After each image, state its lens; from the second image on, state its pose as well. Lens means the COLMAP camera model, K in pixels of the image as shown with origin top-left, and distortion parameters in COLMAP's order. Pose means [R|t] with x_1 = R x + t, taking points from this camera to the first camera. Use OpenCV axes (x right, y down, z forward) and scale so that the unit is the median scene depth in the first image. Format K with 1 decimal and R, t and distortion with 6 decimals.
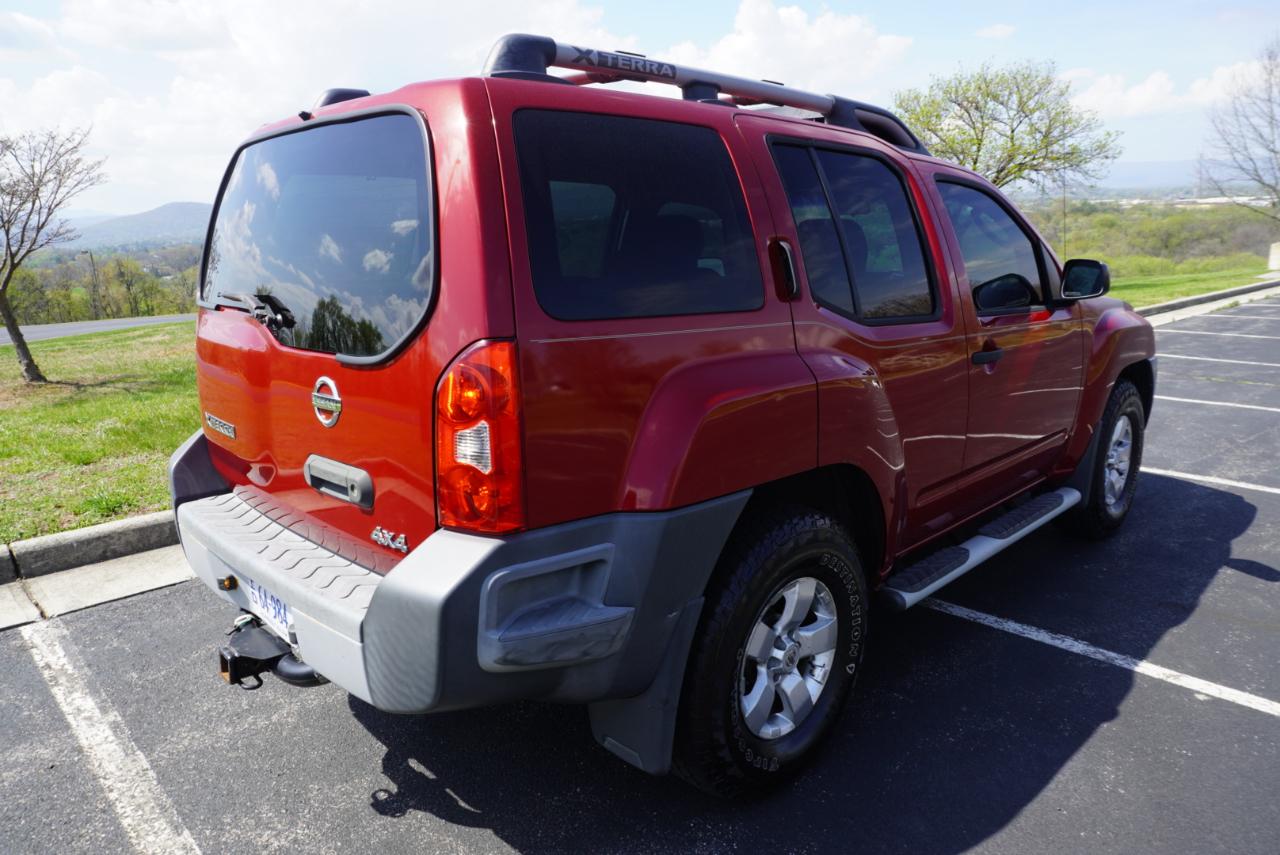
lens RADIAL K [[853.7, 0, 638.9], [0, 853.7, 432.4], [0, 0, 1]] dist [-0.046609, 0.031774]
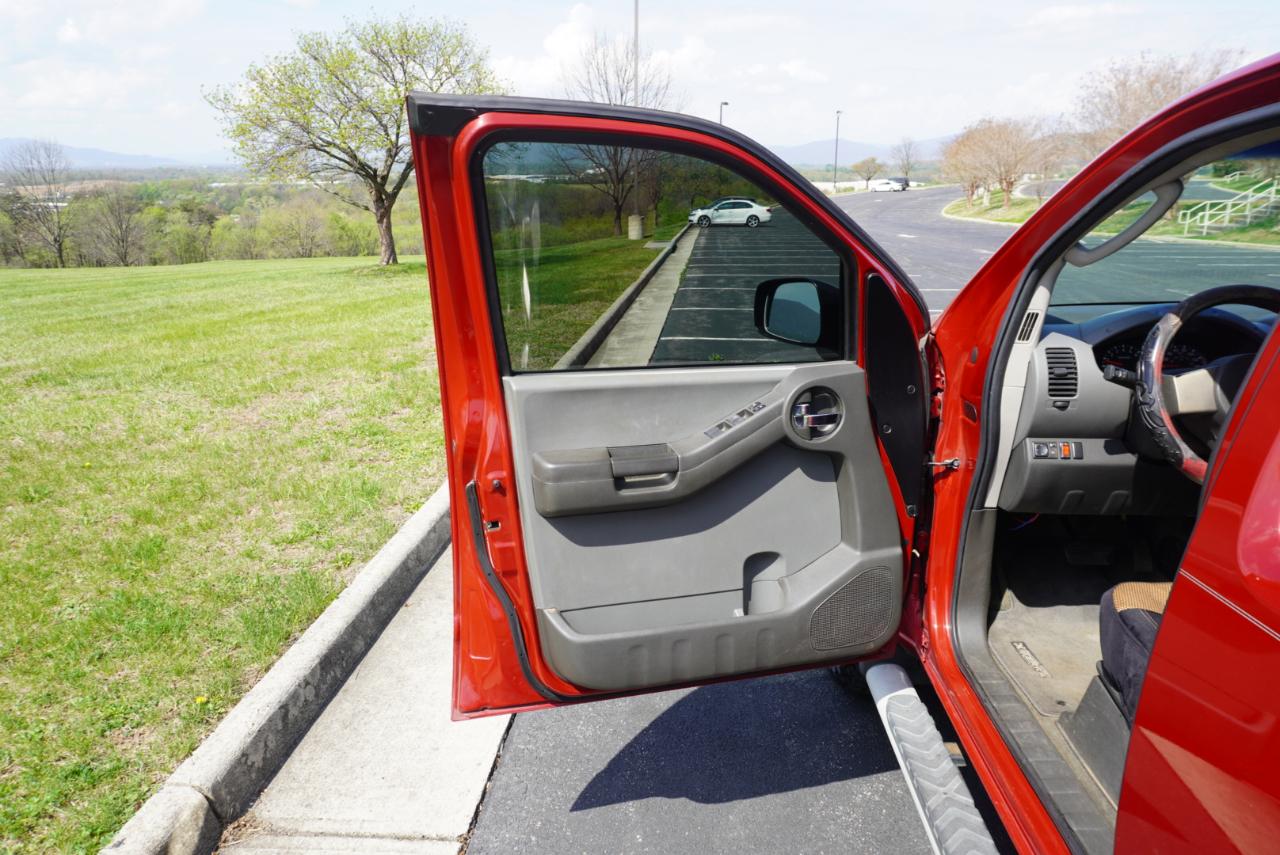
lens RADIAL K [[853.7, 0, 639.1], [0, 853.7, 430.5], [0, 0, 1]] dist [-0.046609, 0.031774]
pose [[0.738910, -0.155422, 0.655634, -0.461722], [0.135153, 0.987446, 0.081760, -0.338958], [-0.660110, 0.028197, 0.750639, 1.436669]]
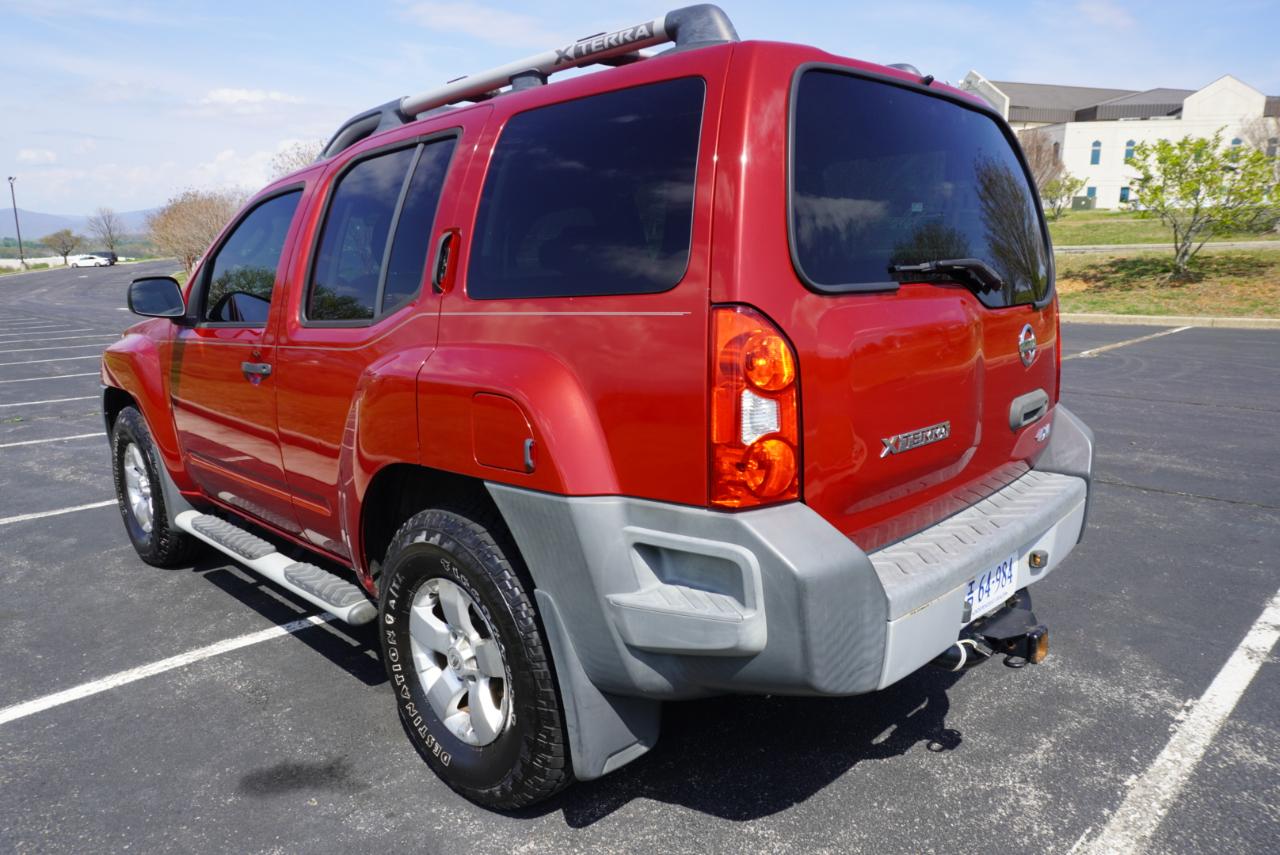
lens RADIAL K [[853.7, 0, 639.2], [0, 853.7, 429.9], [0, 0, 1]] dist [-0.046609, 0.031774]
pose [[-0.011535, -0.169392, 0.985481, -1.141933], [0.243889, 0.955306, 0.167060, -0.187246], [-0.969735, 0.242275, 0.030293, 1.112894]]
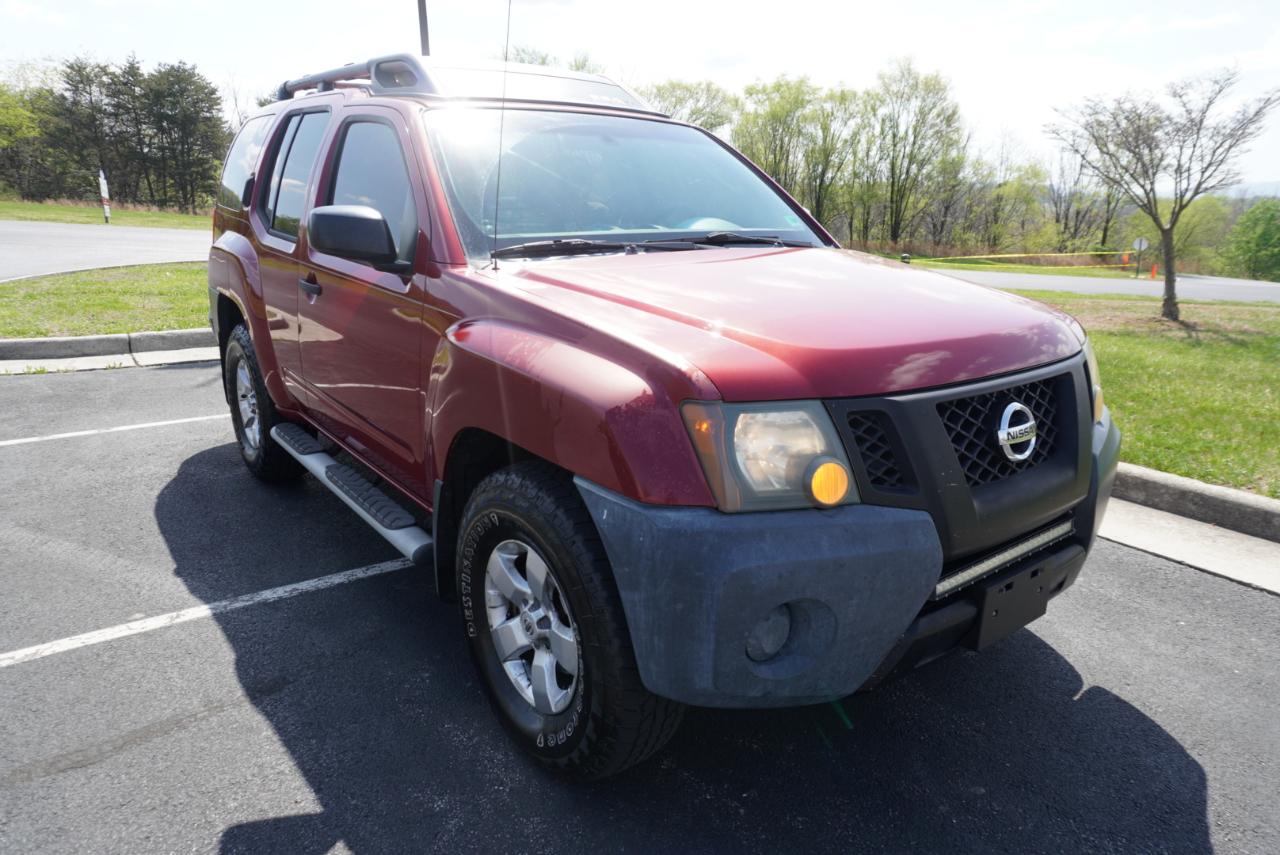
lens RADIAL K [[853.7, 0, 628.6], [0, 853.7, 424.4], [0, 0, 1]] dist [-0.046609, 0.031774]
pose [[-0.132173, 0.279521, -0.950999, 1.630336], [-0.238489, 0.922265, 0.304221, -0.401293], [0.962109, 0.267012, -0.055236, 1.694617]]
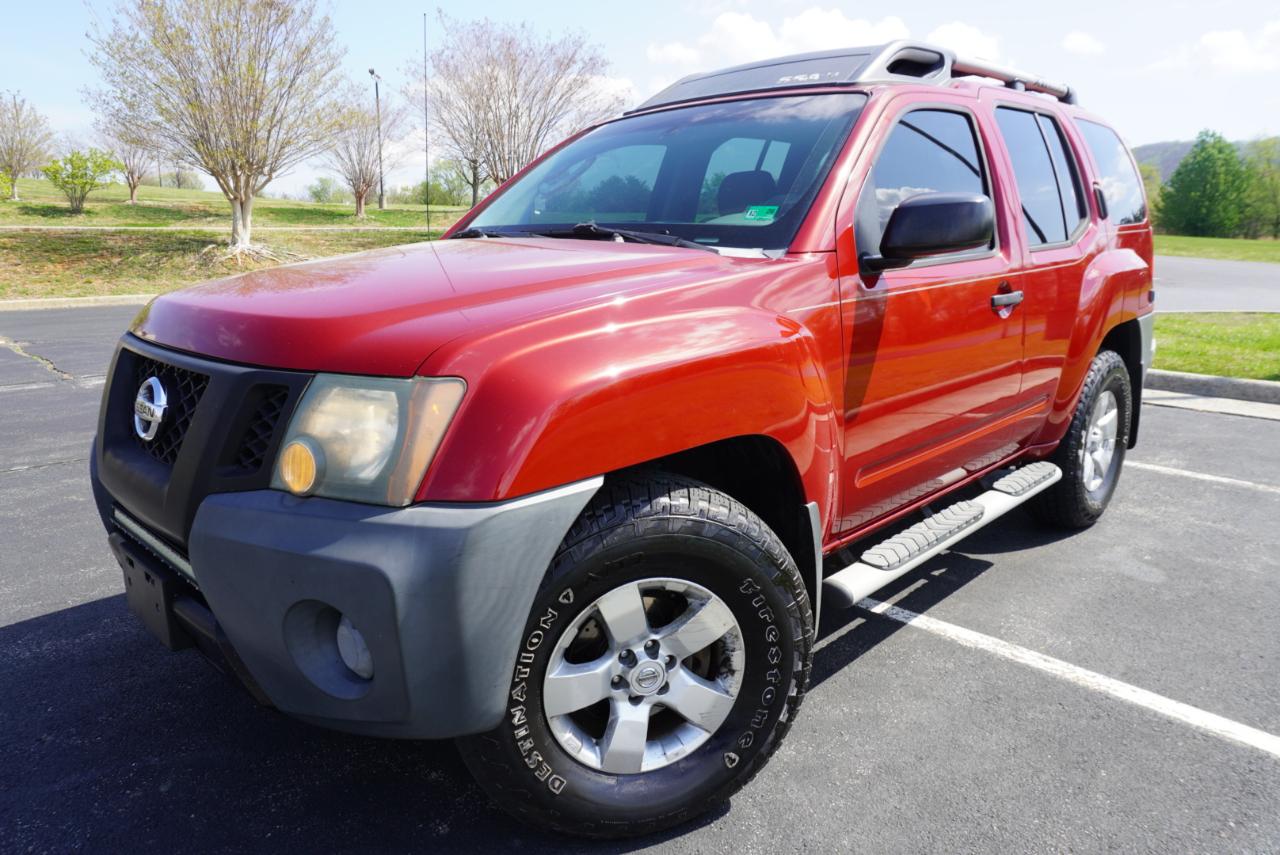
lens RADIAL K [[853.7, 0, 641.1], [0, 853.7, 435.1], [0, 0, 1]] dist [-0.046609, 0.031774]
pose [[-0.999435, 0.033616, 0.000628, 0.447087], [0.030458, 0.897338, 0.440292, -0.532554], [0.014237, 0.440062, -0.897854, 2.650889]]
